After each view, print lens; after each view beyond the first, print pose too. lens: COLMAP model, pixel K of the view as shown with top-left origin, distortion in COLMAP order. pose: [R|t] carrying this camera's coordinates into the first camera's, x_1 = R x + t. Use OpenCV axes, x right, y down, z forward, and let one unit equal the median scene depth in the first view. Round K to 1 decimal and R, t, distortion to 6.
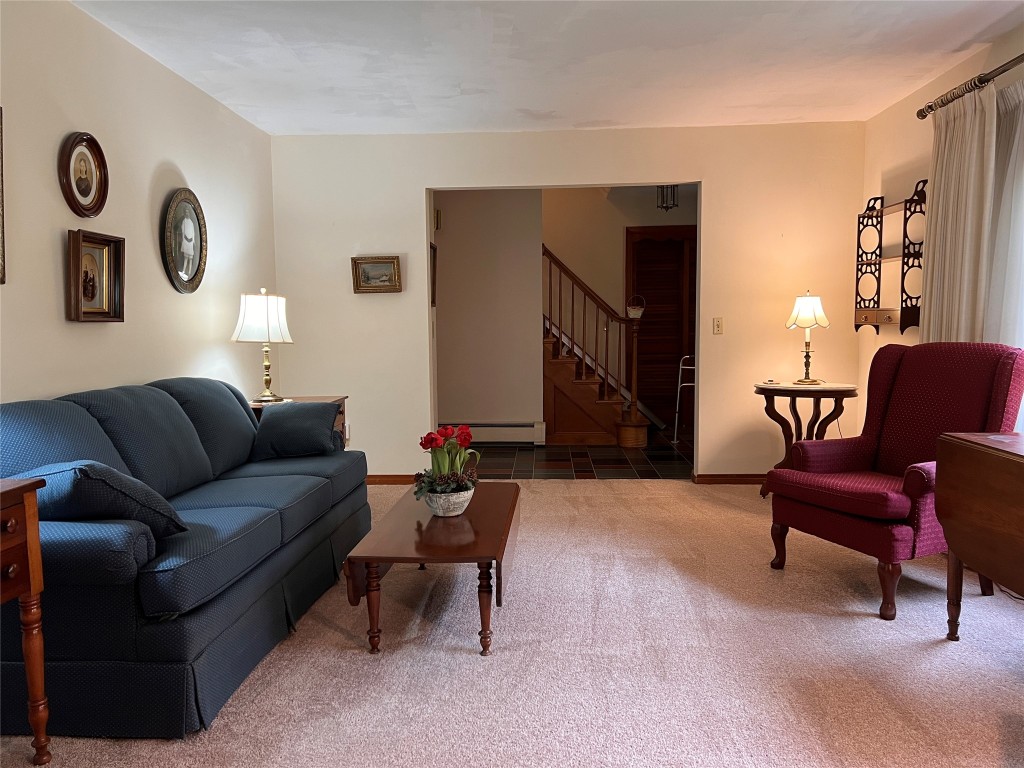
lens RADIAL K [[767.9, 0, 510.4], [0, 767.9, 388.0], [0, 0, 1]] dist [0.057030, -0.059233]
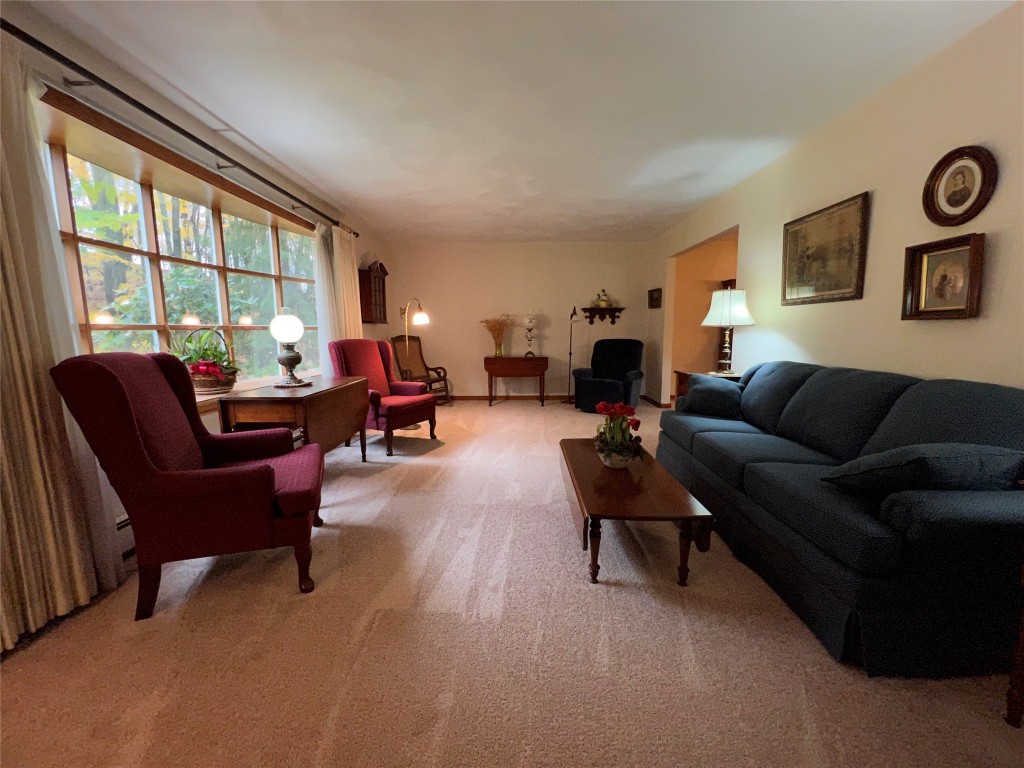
lens RADIAL K [[410.2, 0, 509.7], [0, 410.2, 384.7], [0, 0, 1]] dist [-0.003234, 0.000947]
pose [[-0.999176, 0.019905, -0.035369, 0.111546], [0.011908, 0.976897, 0.213378, -0.115392], [0.038799, 0.212781, -0.976329, 1.447530]]
